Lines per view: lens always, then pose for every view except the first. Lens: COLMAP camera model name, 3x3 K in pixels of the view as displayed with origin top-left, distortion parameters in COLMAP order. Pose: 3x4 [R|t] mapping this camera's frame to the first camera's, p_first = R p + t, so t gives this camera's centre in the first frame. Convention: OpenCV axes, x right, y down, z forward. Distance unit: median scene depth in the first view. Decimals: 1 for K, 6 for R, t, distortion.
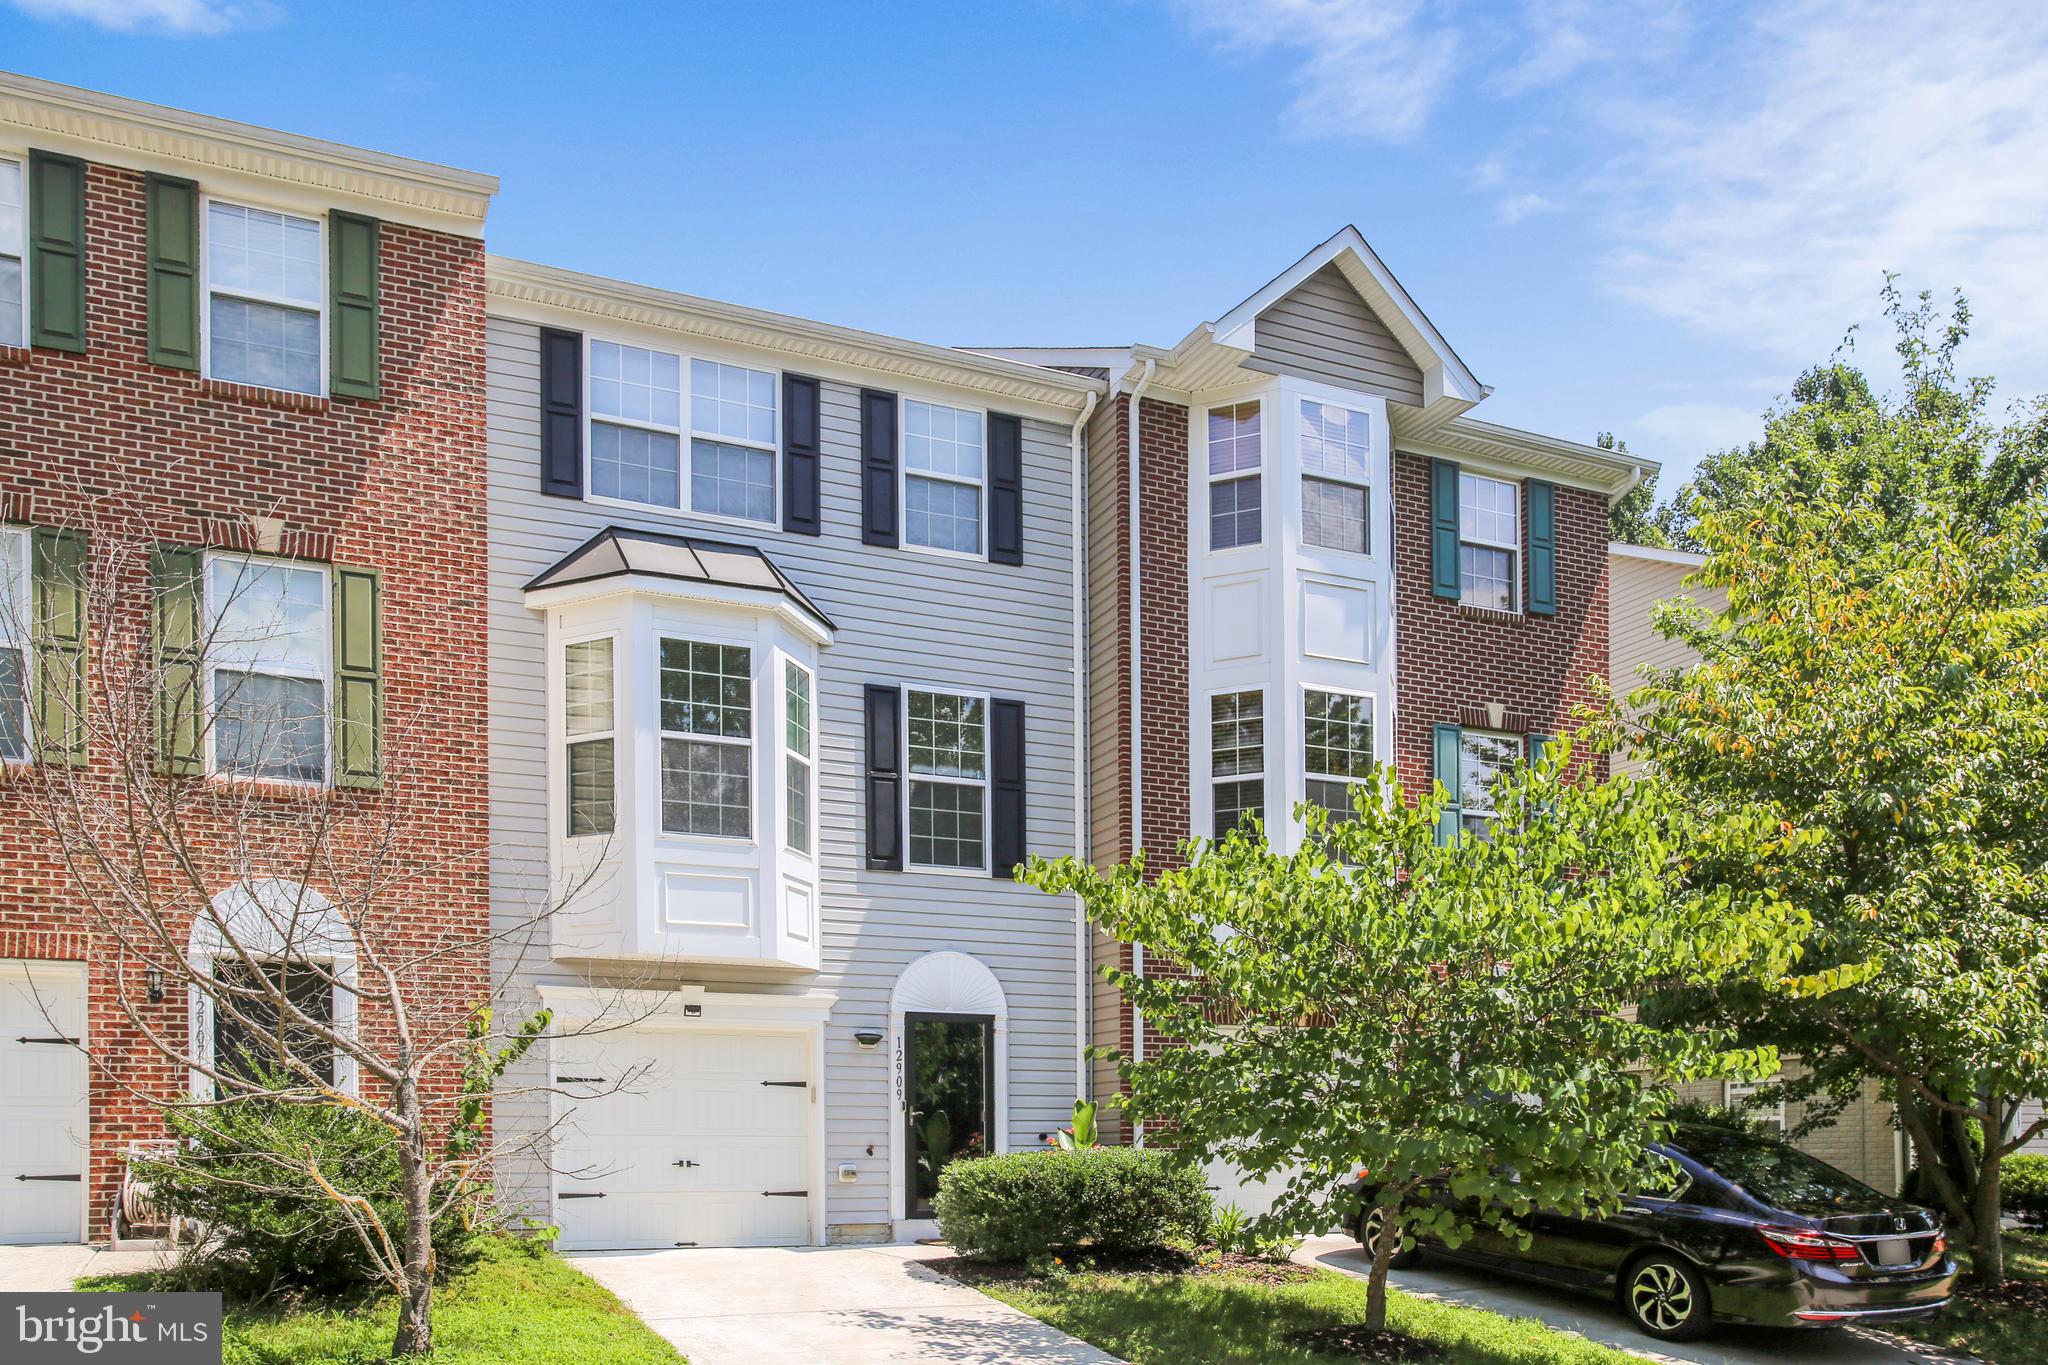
lens RADIAL K [[1530.4, 0, 1024.1], [0, 1530.4, 713.0], [0, 0, 1]] dist [-0.046379, 0.069236]
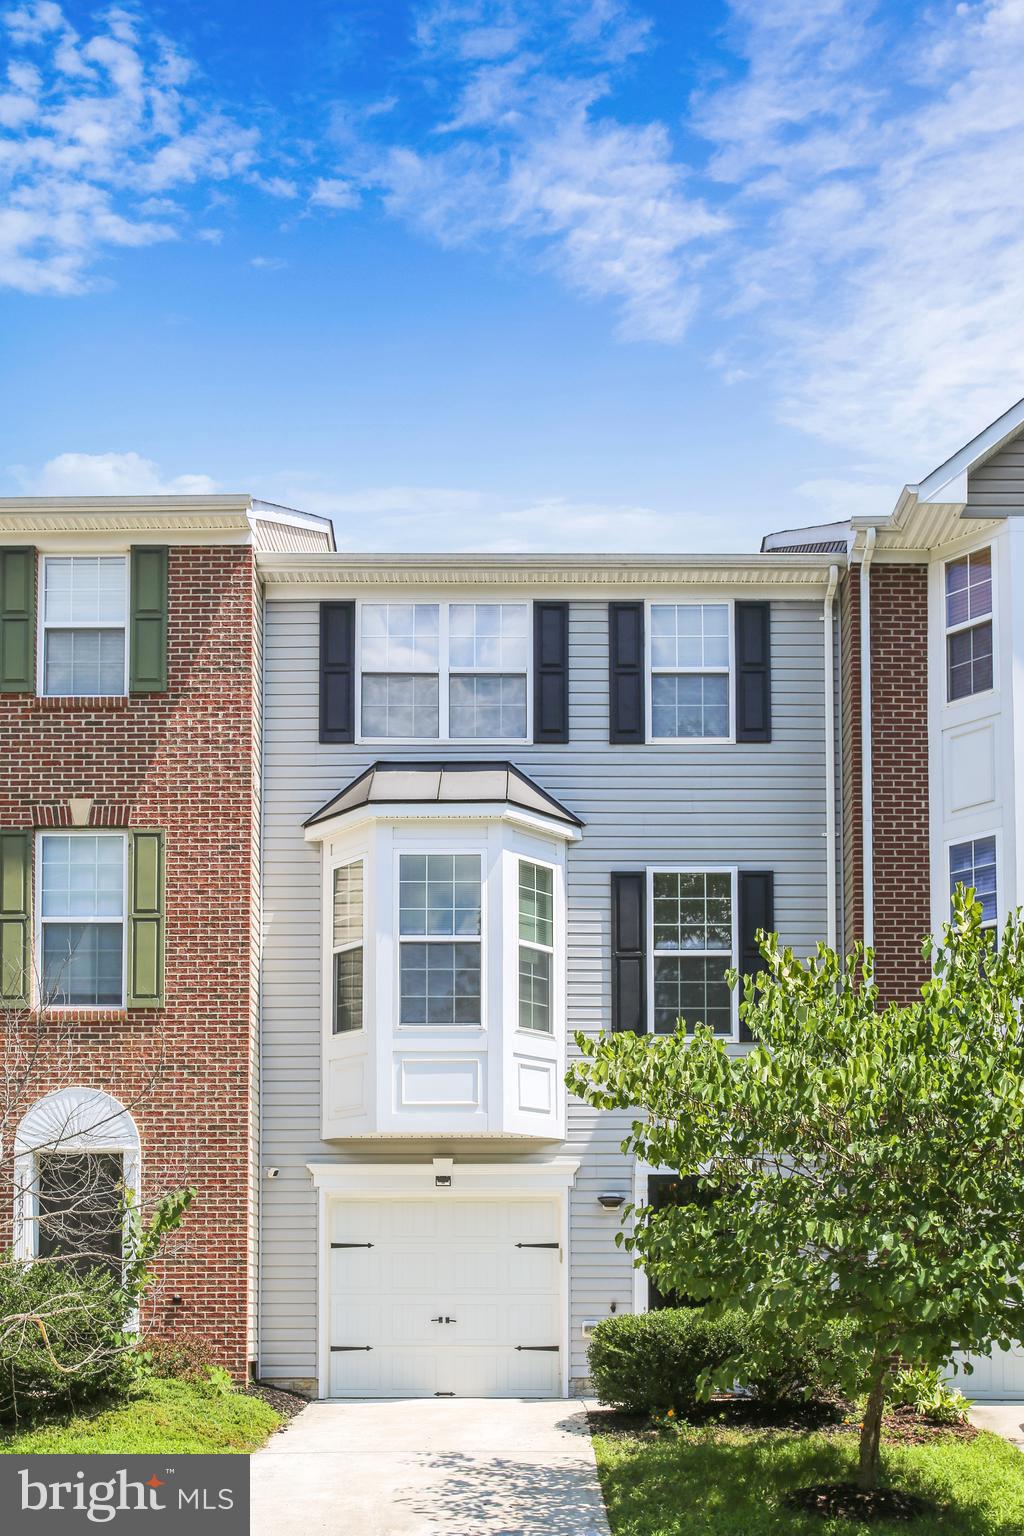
lens RADIAL K [[1469.1, 0, 512.0], [0, 1469.1, 768.0], [0, 0, 1]] dist [0.003148, 0.015108]
pose [[0.926994, -0.129196, -0.352122, 0.252615], [0.102392, 0.990312, -0.093794, -0.001456], [0.360829, 0.050892, 0.931242, -0.015808]]
